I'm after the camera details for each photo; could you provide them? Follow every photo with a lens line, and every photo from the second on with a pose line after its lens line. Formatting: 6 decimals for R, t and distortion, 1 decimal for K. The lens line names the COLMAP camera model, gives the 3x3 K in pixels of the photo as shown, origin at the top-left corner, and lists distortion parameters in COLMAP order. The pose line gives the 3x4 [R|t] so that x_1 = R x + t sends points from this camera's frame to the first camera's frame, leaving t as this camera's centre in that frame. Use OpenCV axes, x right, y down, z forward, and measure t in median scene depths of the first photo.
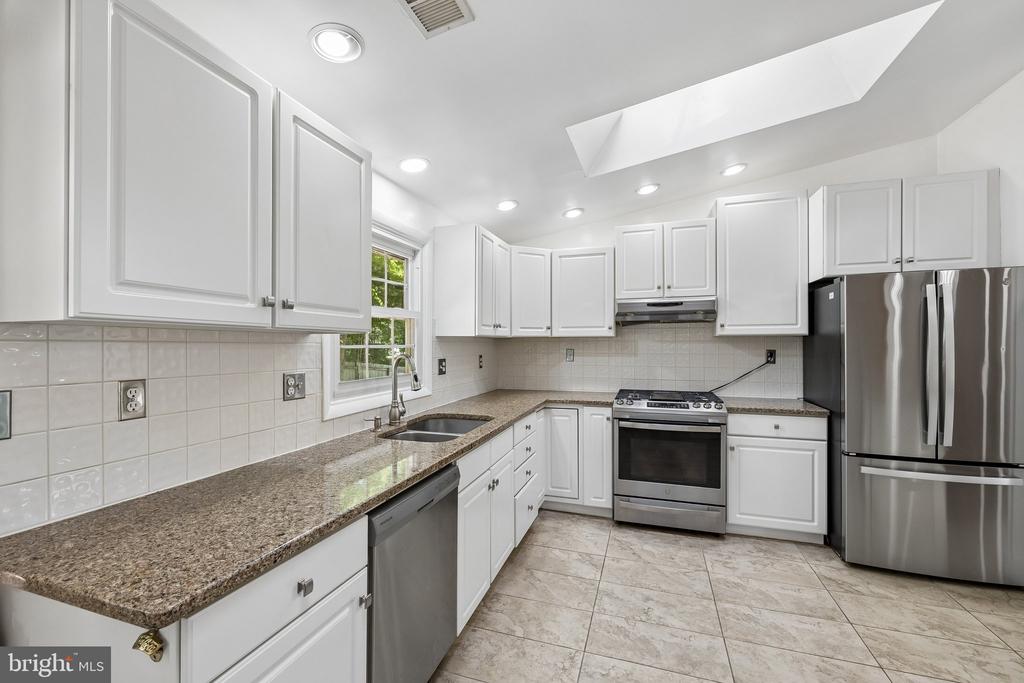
lens RADIAL K [[434.8, 0, 508.3], [0, 434.8, 345.0], [0, 0, 1]] dist [0.000480, 0.000432]
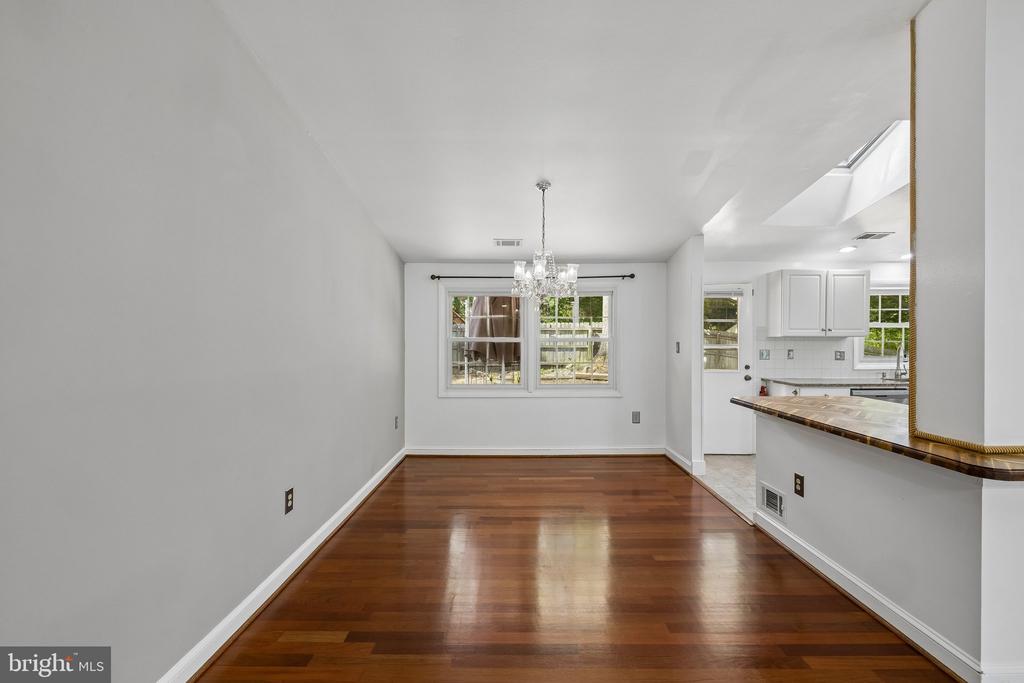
lens RADIAL K [[434.8, 0, 506.5], [0, 434.8, 342.6], [0, 0, 1]] dist [0.000480, 0.000432]
pose [[0.318301, 0.002261, -0.947987, 0.863553], [-0.000277, 0.999997, 0.002292, 0.002039], [0.947990, -0.000467, 0.318301, -1.129286]]
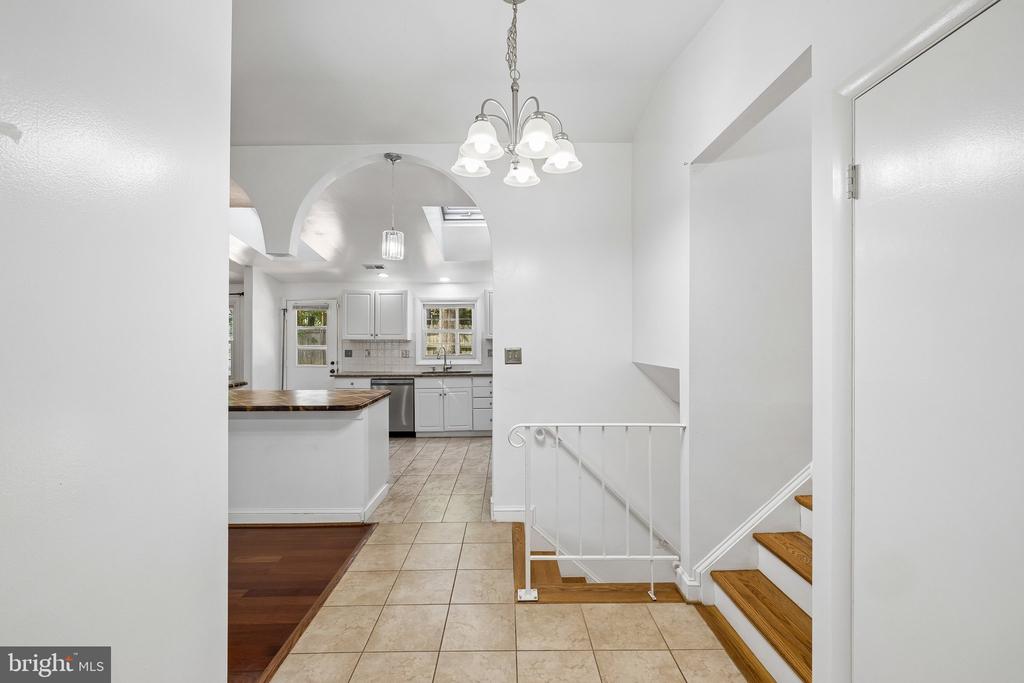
lens RADIAL K [[434.8, 0, 509.6], [0, 434.8, 346.0], [0, 0, 1]] dist [0.000480, 0.000432]
pose [[0.317966, 0.005052, -0.948089, 1.906232], [-0.000671, 0.999987, 0.005103, 0.001490], [0.948102, -0.000987, 0.317966, 0.372263]]
